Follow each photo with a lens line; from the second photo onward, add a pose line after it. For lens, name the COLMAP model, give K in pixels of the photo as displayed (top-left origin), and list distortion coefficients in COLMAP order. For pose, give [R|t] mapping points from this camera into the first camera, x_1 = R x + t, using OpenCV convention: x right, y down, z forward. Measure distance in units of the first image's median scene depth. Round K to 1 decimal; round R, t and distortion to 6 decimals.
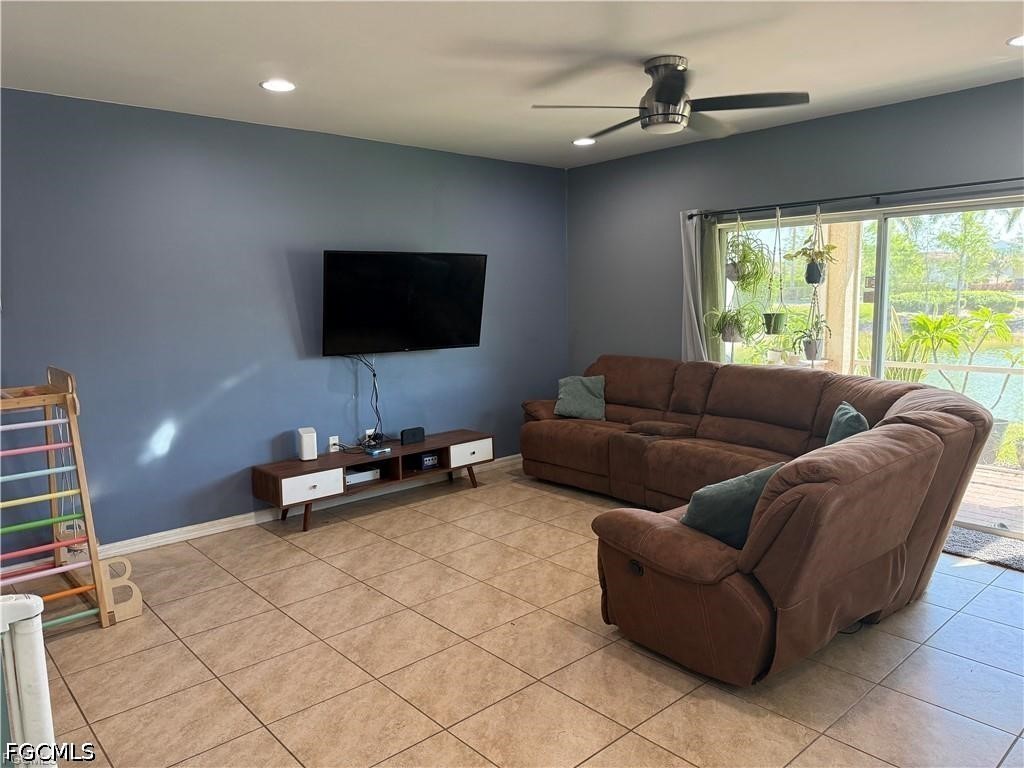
lens RADIAL K [[719.9, 0, 511.2], [0, 719.9, 386.7], [0, 0, 1]] dist [0.081185, -0.103528]
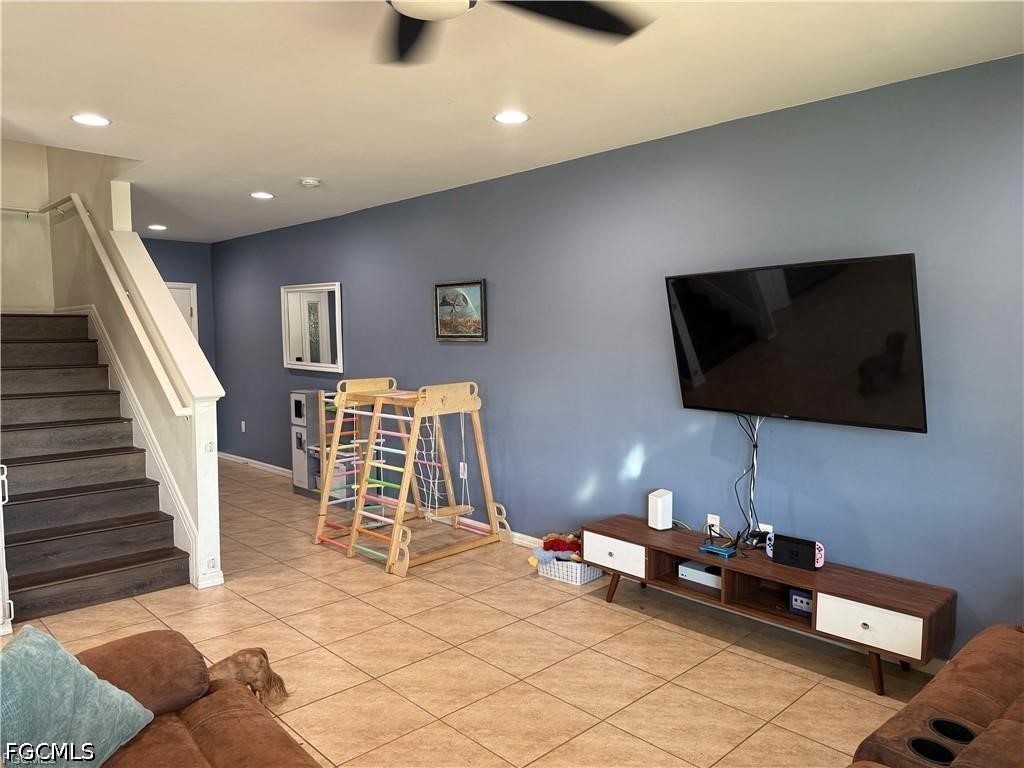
lens RADIAL K [[719.9, 0, 513.7], [0, 719.9, 386.0], [0, 0, 1]] dist [0.081185, -0.103528]
pose [[0.028317, 0.098013, -0.994782, 0.517226], [-0.126796, 0.987495, 0.093685, -0.115824], [0.991524, 0.123482, 0.040391, 0.767161]]
